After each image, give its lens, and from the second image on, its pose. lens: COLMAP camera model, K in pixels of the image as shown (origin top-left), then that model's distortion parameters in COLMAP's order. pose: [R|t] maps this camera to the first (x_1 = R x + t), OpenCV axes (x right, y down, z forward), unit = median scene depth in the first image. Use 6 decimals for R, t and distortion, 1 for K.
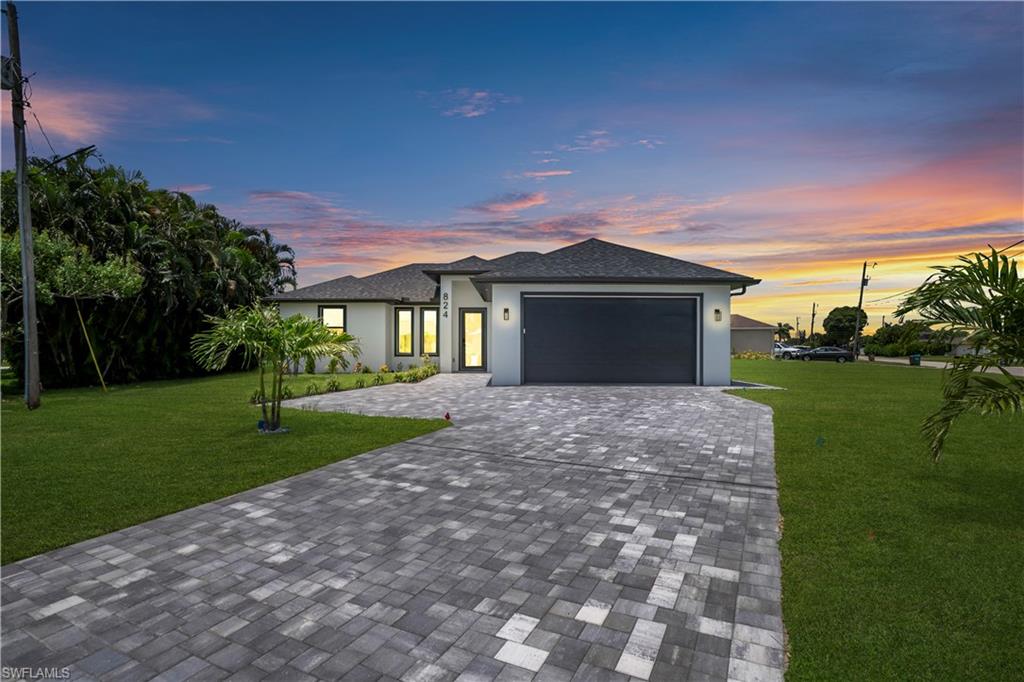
lens RADIAL K [[514.4, 0, 512.0], [0, 514.4, 341.0], [0, 0, 1]] dist [-0.002437, -0.000515]
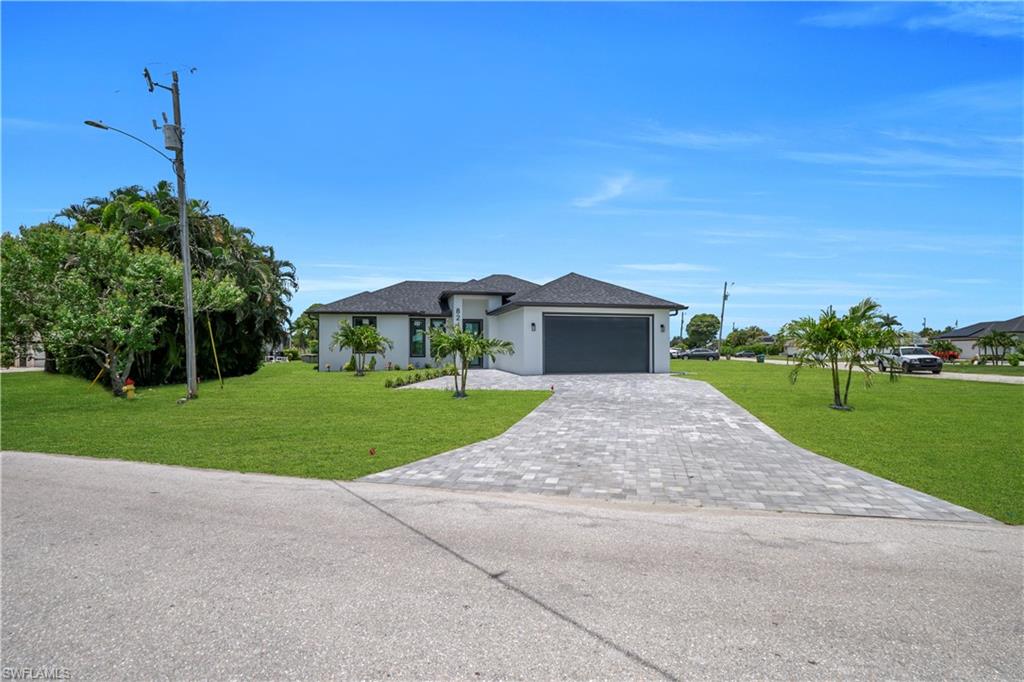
lens RADIAL K [[514.4, 0, 512.0], [0, 514.4, 341.0], [0, 0, 1]] dist [-0.002437, -0.000515]
pose [[0.974596, 0.000407, 0.223972, -0.276539], [0.000743, 0.999987, -0.005050, -0.002942], [-0.223971, 0.005088, 0.974583, -0.296297]]
